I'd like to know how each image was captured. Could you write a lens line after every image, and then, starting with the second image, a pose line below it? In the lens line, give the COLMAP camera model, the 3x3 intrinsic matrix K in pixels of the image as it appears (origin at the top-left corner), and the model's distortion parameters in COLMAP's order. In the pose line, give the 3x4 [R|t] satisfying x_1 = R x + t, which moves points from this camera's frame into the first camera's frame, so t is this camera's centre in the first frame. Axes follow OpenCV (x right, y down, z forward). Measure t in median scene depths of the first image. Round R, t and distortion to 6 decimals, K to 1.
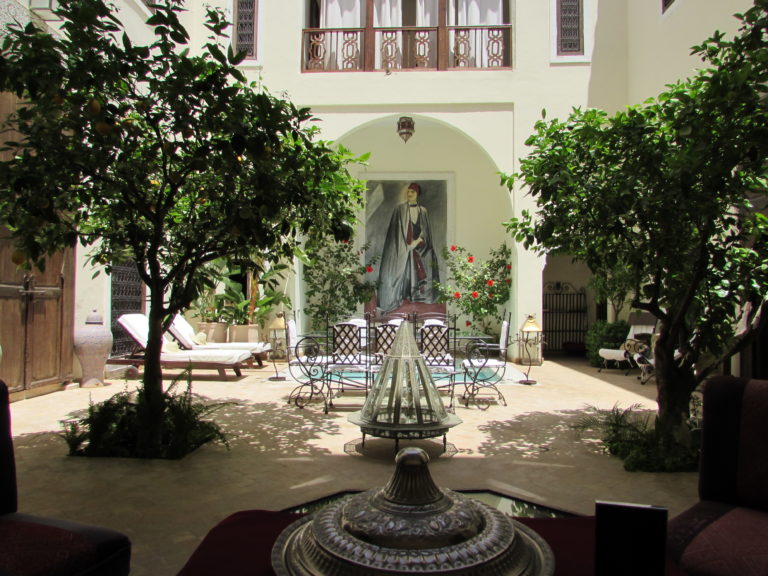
lens RADIAL K [[543.2, 0, 386.4], [0, 543.2, 285.0], [0, 0, 1]] dist [-0.026884, 0.007824]
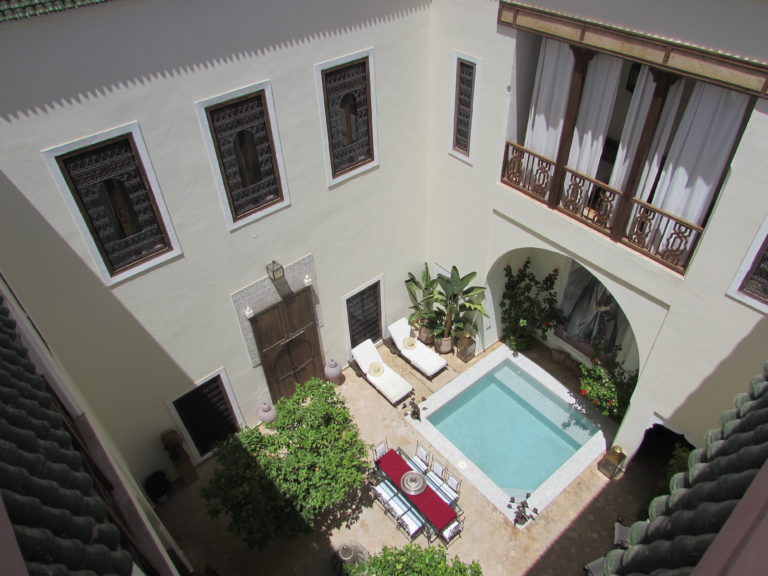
lens RADIAL K [[542.8, 0, 386.4], [0, 542.8, 287.0], [0, 0, 1]] dist [-0.028957, 0.012852]
pose [[0.674931, 0.466383, -0.571800, 0.801160], [0.060835, 0.737112, 0.673026, -1.935550], [0.735369, -0.489032, 0.469128, 0.435589]]
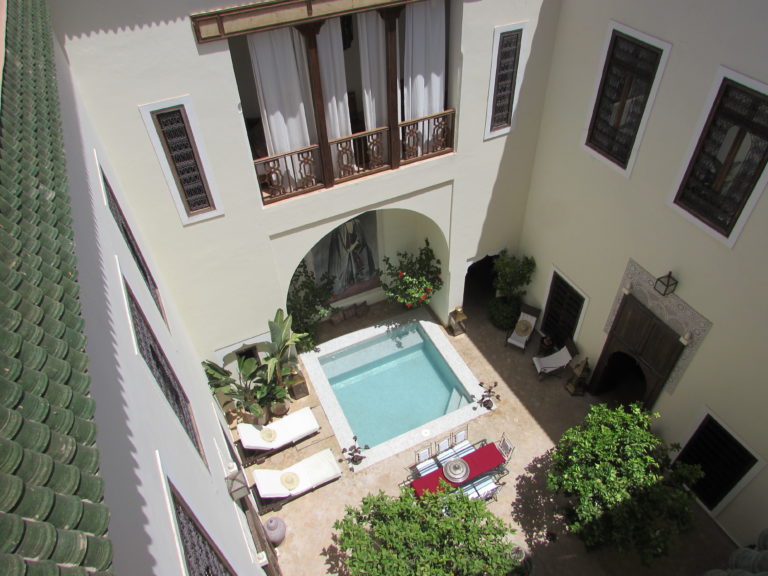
lens RADIAL K [[543.4, 0, 387.4], [0, 543.4, 287.2], [0, 0, 1]] dist [-0.029996, 0.014212]
pose [[0.880289, -0.360667, 0.308238, -0.619367], [0.027031, 0.686763, 0.726379, -1.947274], [-0.473668, -0.631091, 0.614299, 0.420134]]
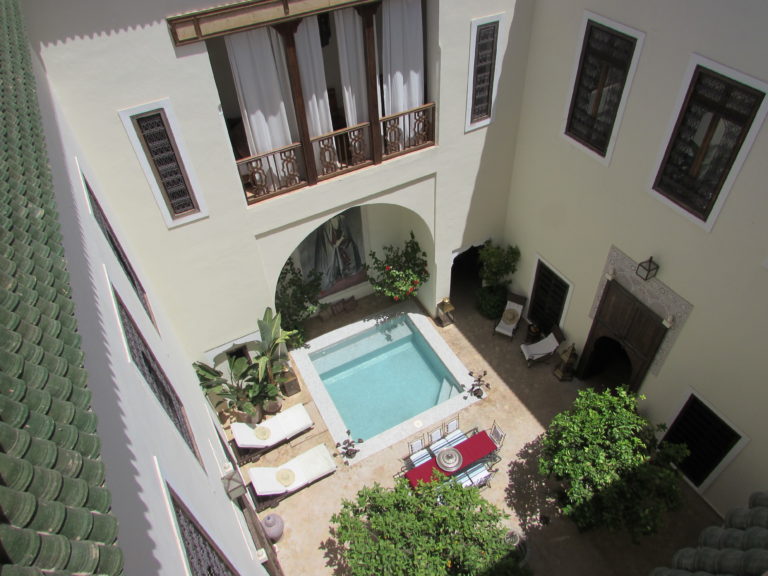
lens RADIAL K [[543.4, 0, 387.4], [0, 543.4, 287.2], [0, 0, 1]] dist [-0.029996, 0.014212]
pose [[0.858513, -0.398928, 0.322198, -0.619539], [0.036470, 0.674231, 0.737619, -1.967818], [-0.511493, -0.621505, 0.593385, 0.415737]]
